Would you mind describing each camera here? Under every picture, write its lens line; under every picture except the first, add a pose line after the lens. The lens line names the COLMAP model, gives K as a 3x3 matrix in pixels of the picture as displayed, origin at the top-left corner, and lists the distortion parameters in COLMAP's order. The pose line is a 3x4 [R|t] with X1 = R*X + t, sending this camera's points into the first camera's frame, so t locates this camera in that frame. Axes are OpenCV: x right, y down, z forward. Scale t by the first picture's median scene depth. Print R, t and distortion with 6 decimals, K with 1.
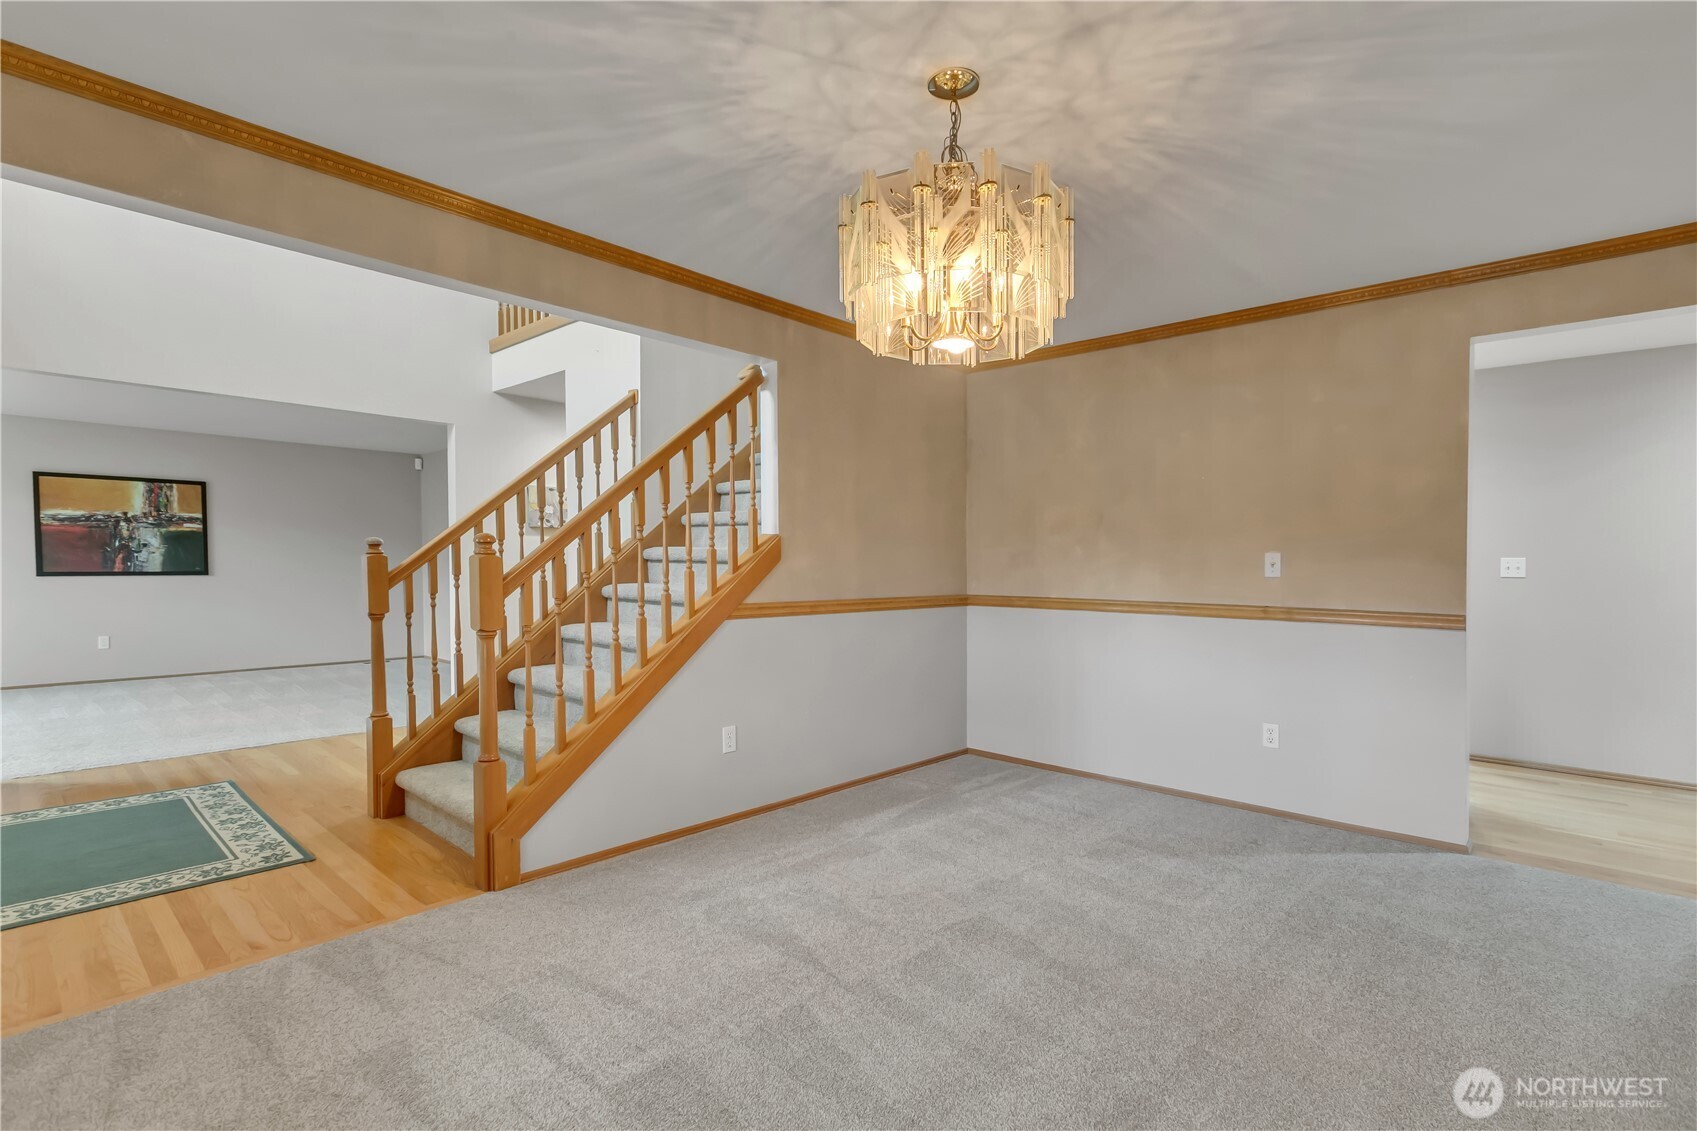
lens RADIAL K [[789.7, 0, 876.5], [0, 789.7, 571.7], [0, 0, 1]] dist [0.003192, -0.000475]
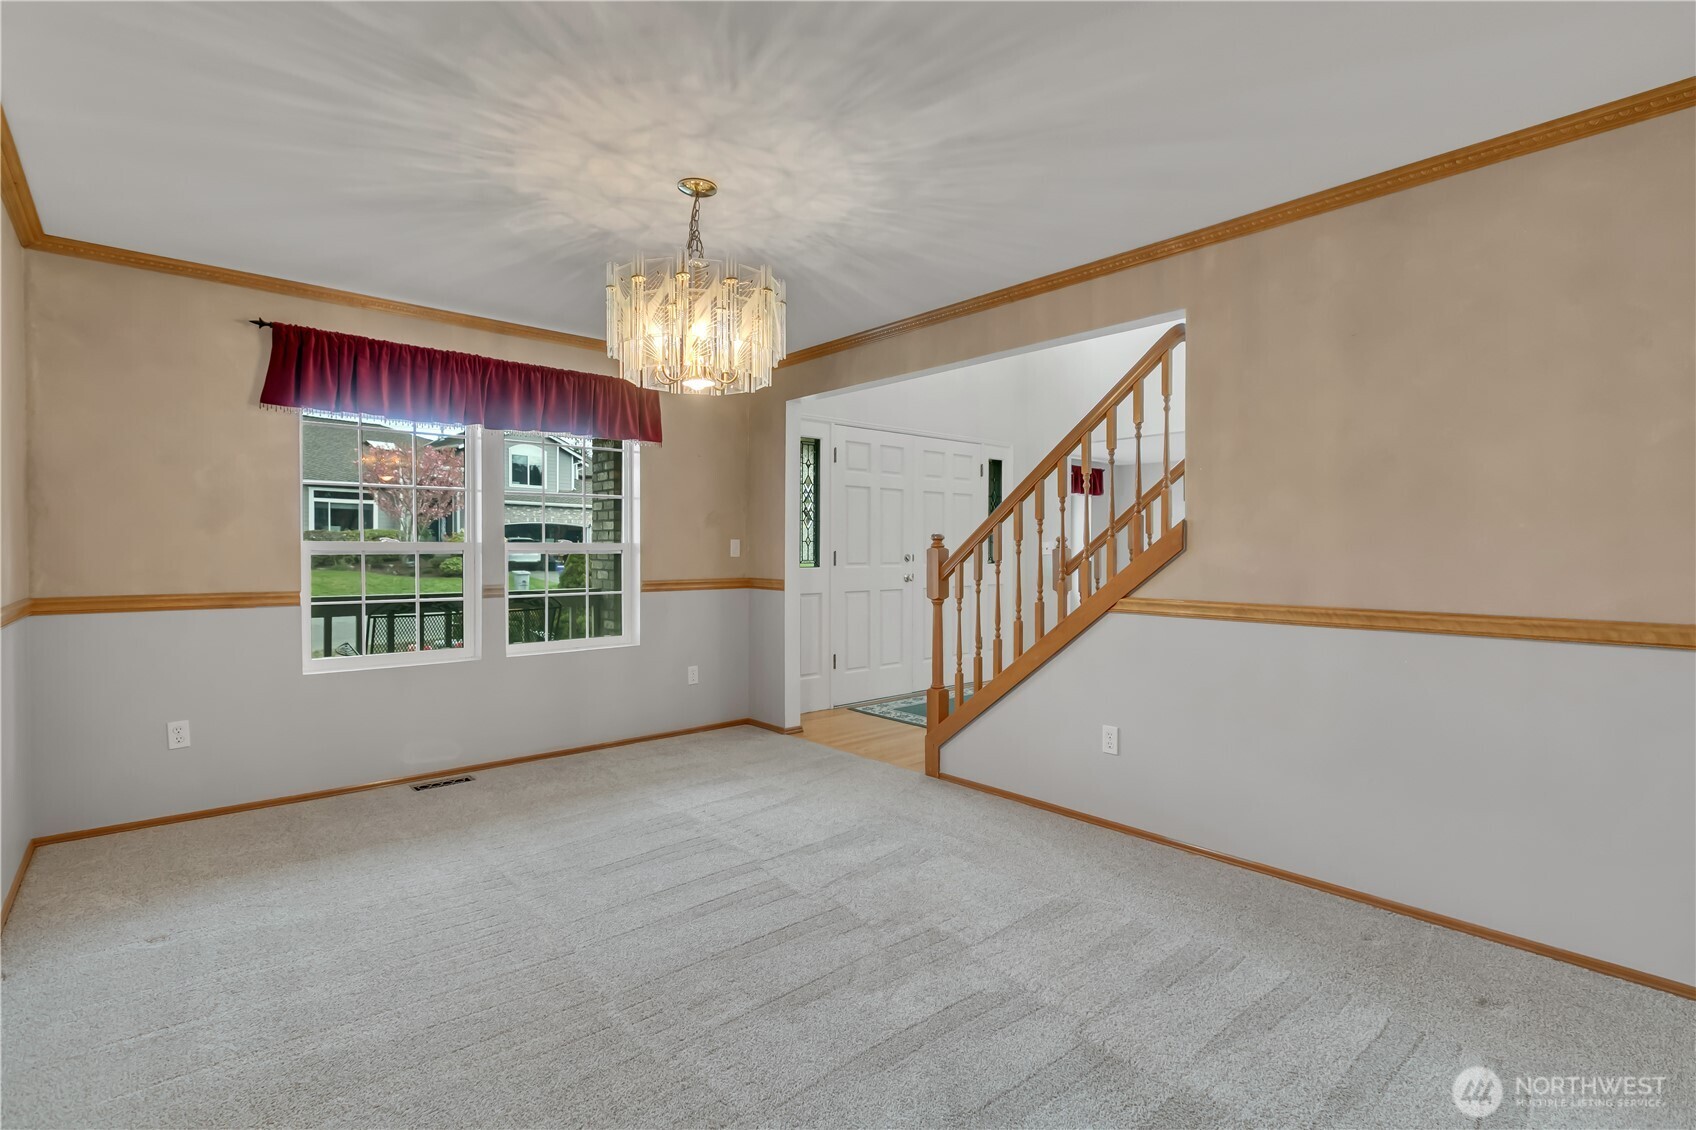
lens RADIAL K [[789.3, 0, 850.8], [0, 789.3, 560.5], [0, 0, 1]] dist [0.003192, -0.000475]
pose [[-0.110063, 0.000167, -0.993925, 0.990011], [-0.015466, 0.999879, 0.001881, 0.002369], [0.993804, 0.015579, -0.110047, 1.005559]]
